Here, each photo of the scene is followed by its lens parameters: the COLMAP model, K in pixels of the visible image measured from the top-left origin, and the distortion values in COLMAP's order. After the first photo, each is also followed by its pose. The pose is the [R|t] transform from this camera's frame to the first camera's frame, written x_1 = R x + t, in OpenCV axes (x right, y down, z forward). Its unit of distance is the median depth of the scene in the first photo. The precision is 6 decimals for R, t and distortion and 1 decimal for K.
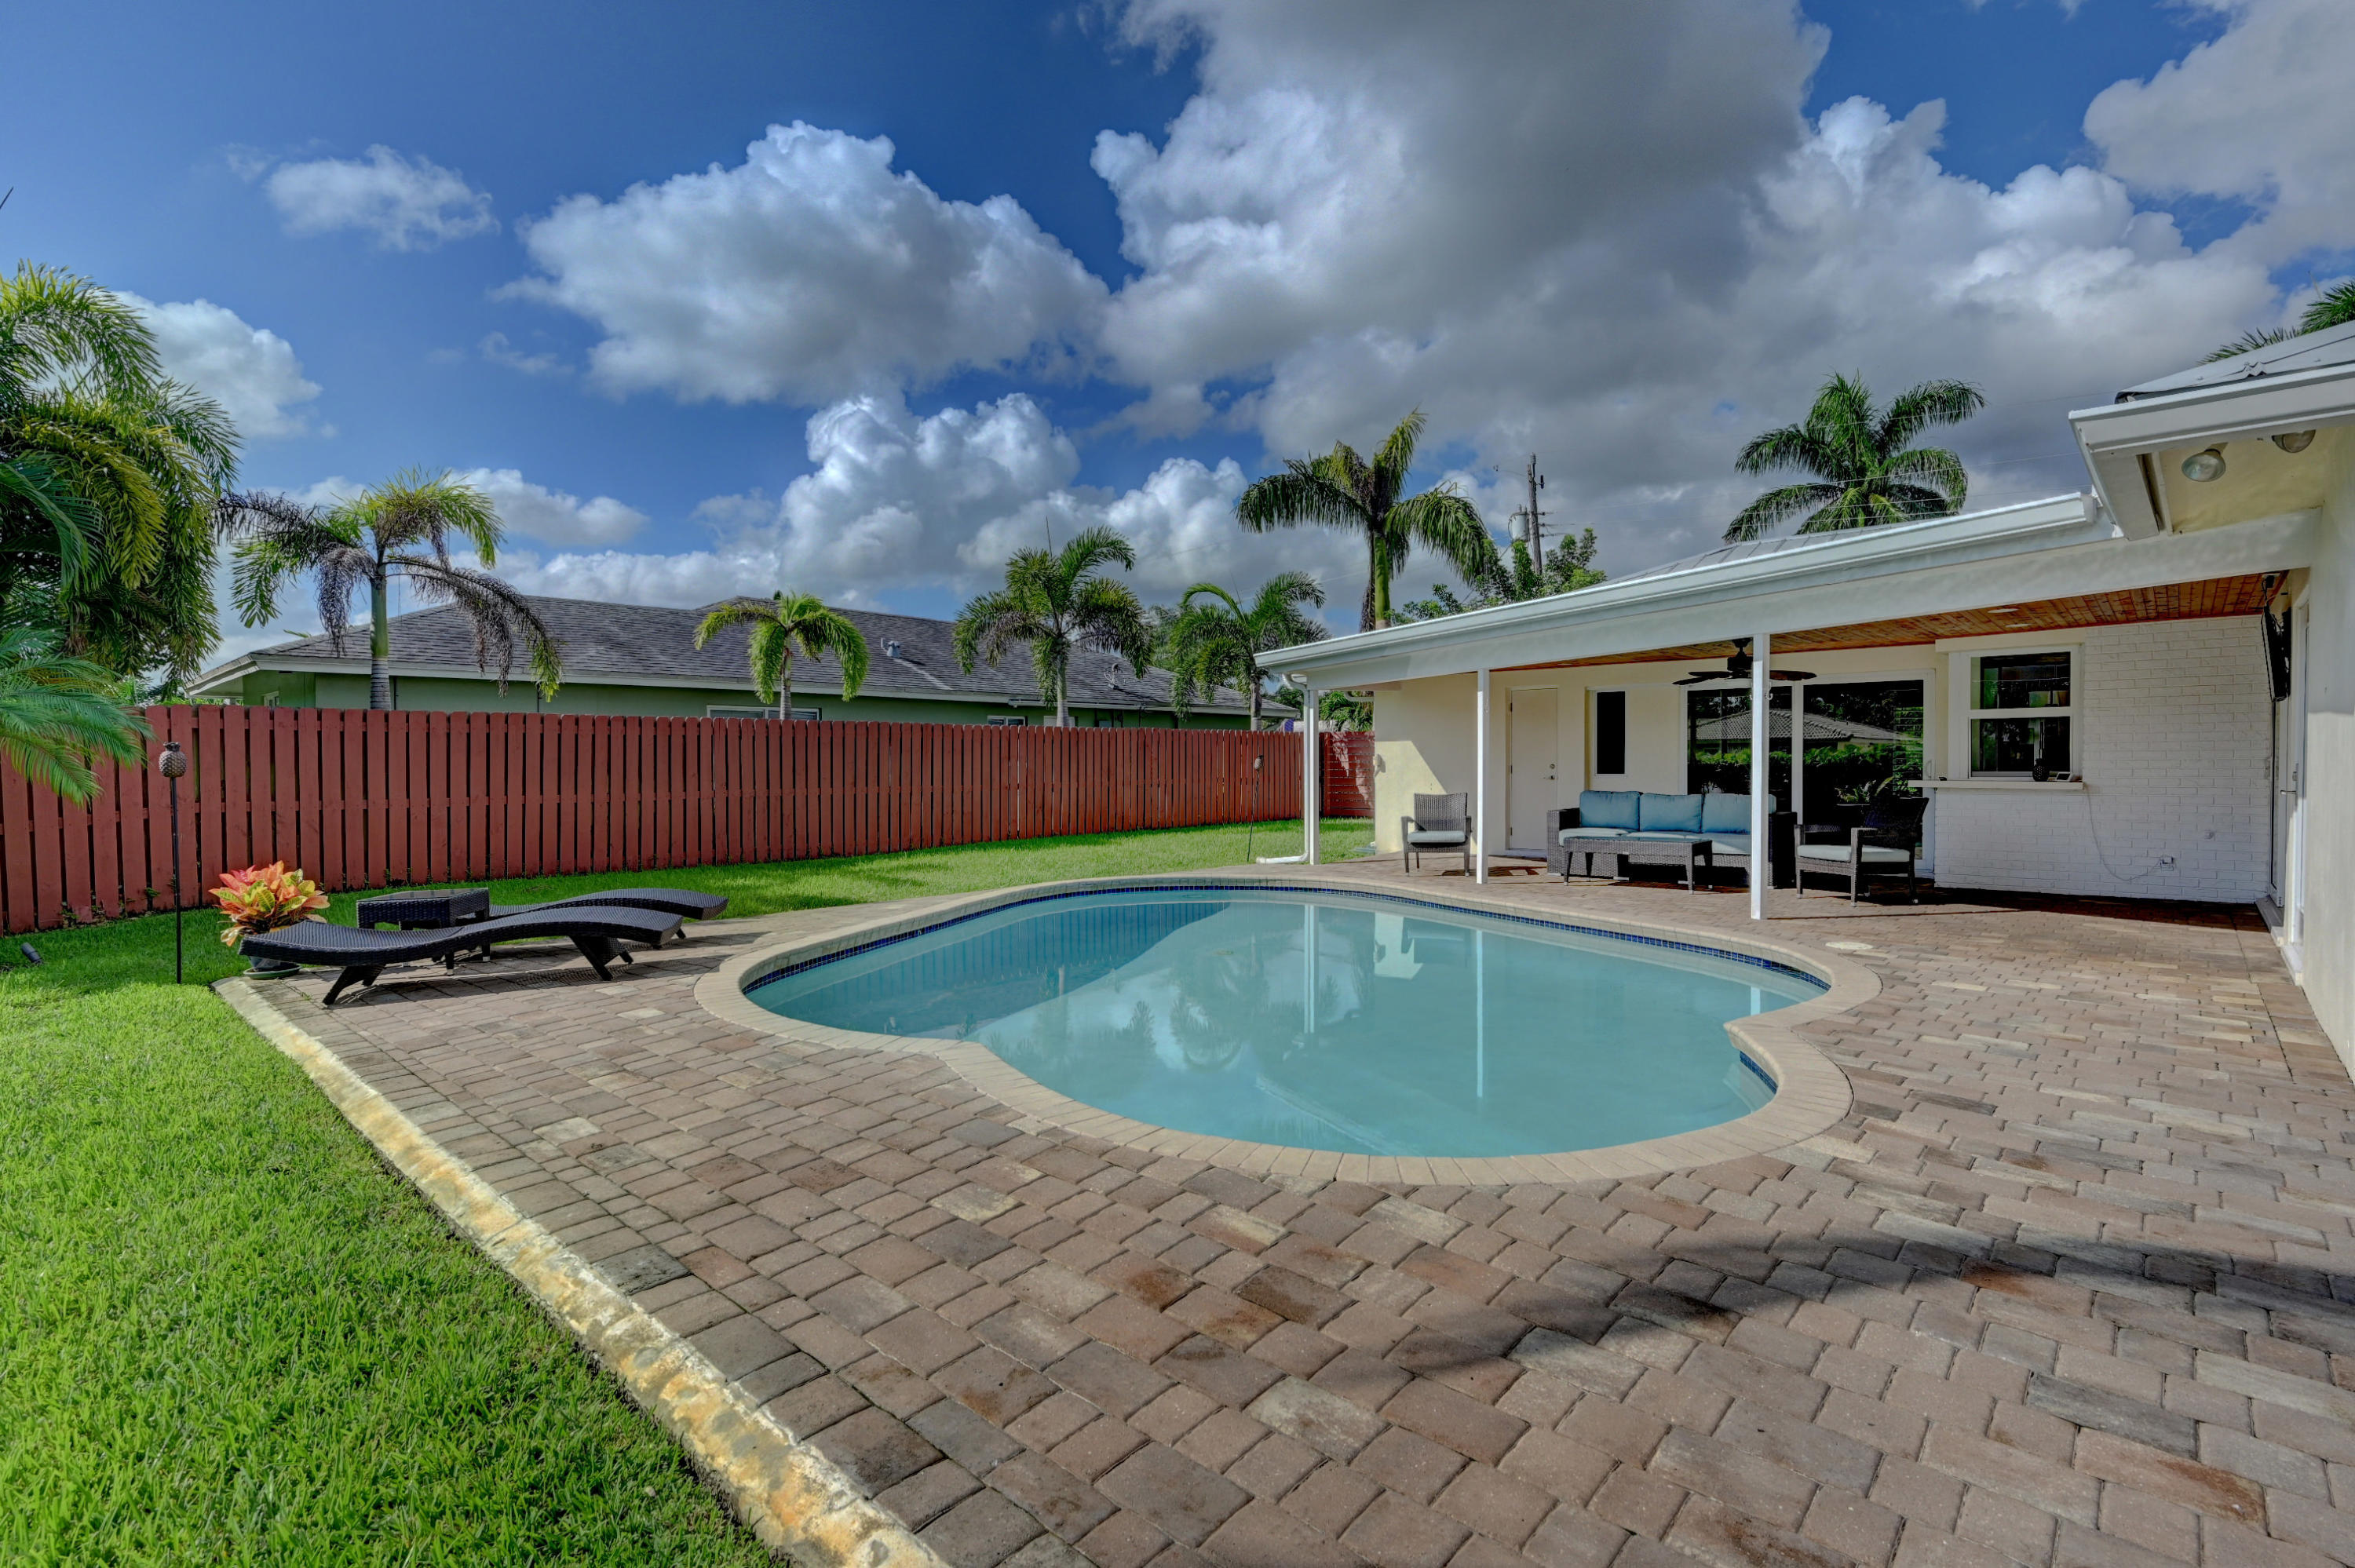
lens RADIAL K [[1057.1, 0, 1177.5], [0, 1057.1, 784.0], [0, 0, 1]] dist [0.001782, 0.000174]
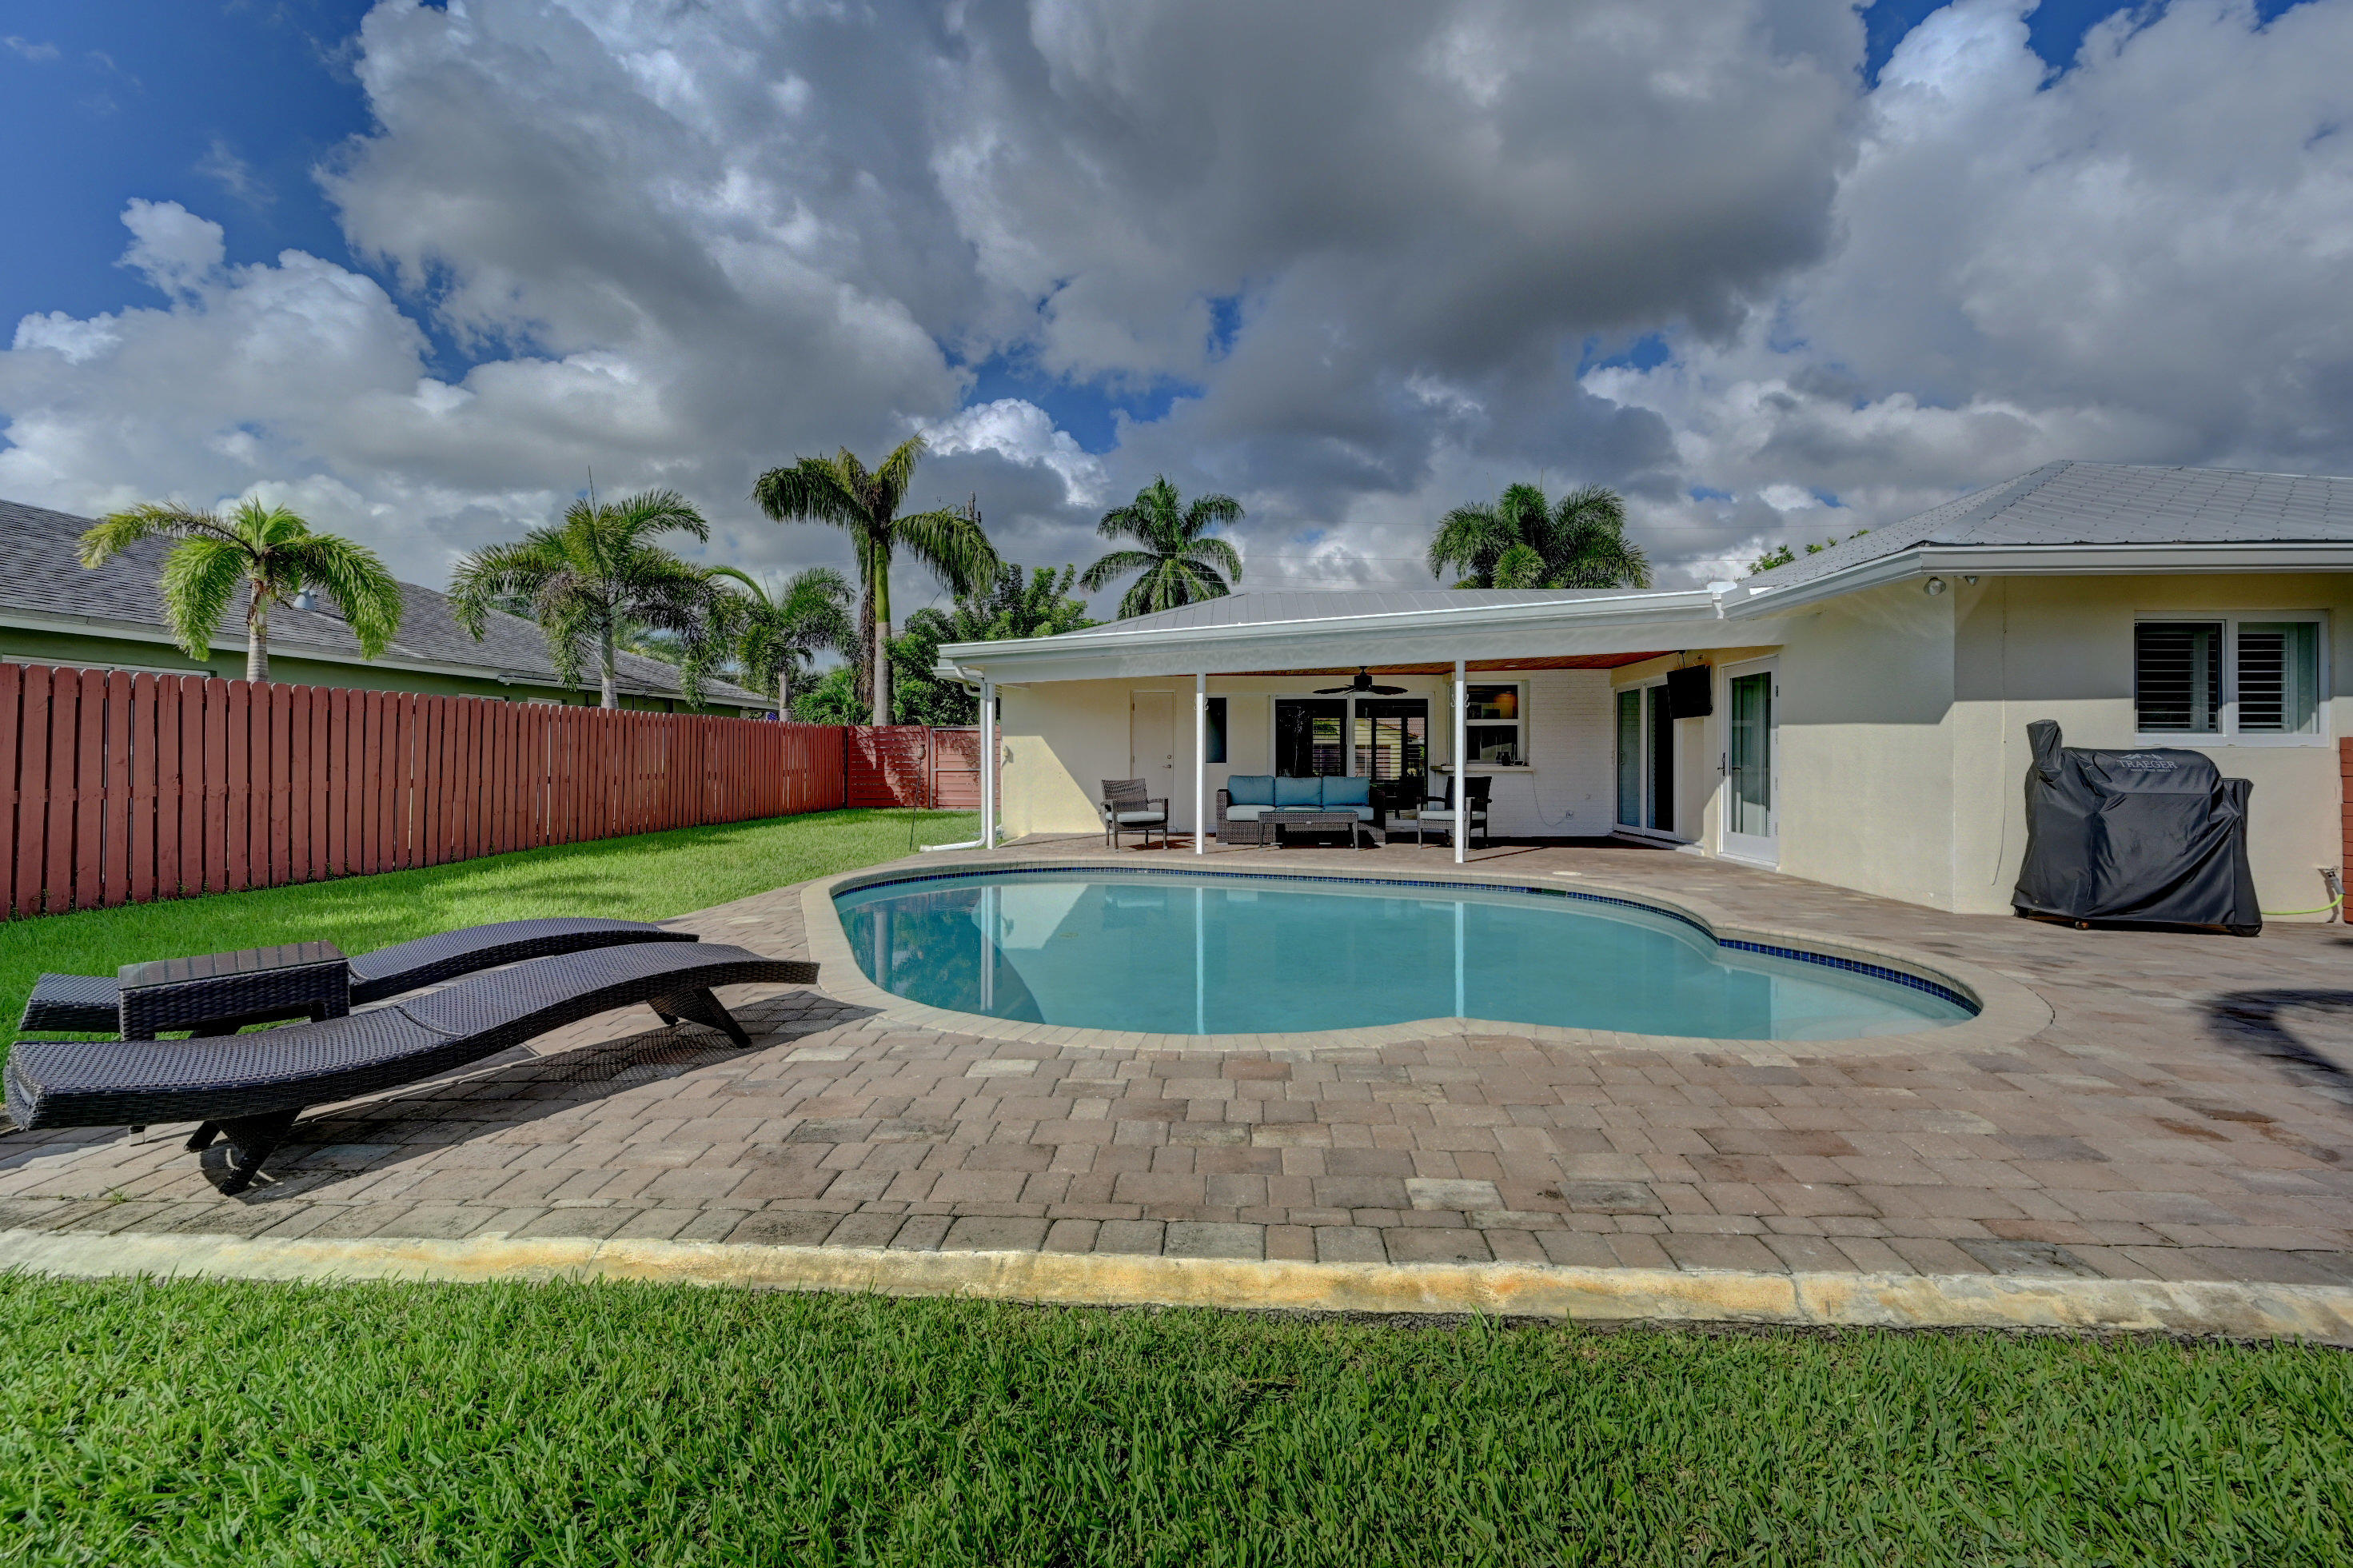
lens RADIAL K [[921.4, 0, 1241.0], [0, 921.4, 754.4], [0, 0, 1]] dist [0.001848, 0.000111]
pose [[0.782989, 0.007741, 0.621987, -0.236382], [0.008555, 0.999694, -0.023211, 0.005239], [-0.621976, 0.023496, 0.782684, 0.120684]]
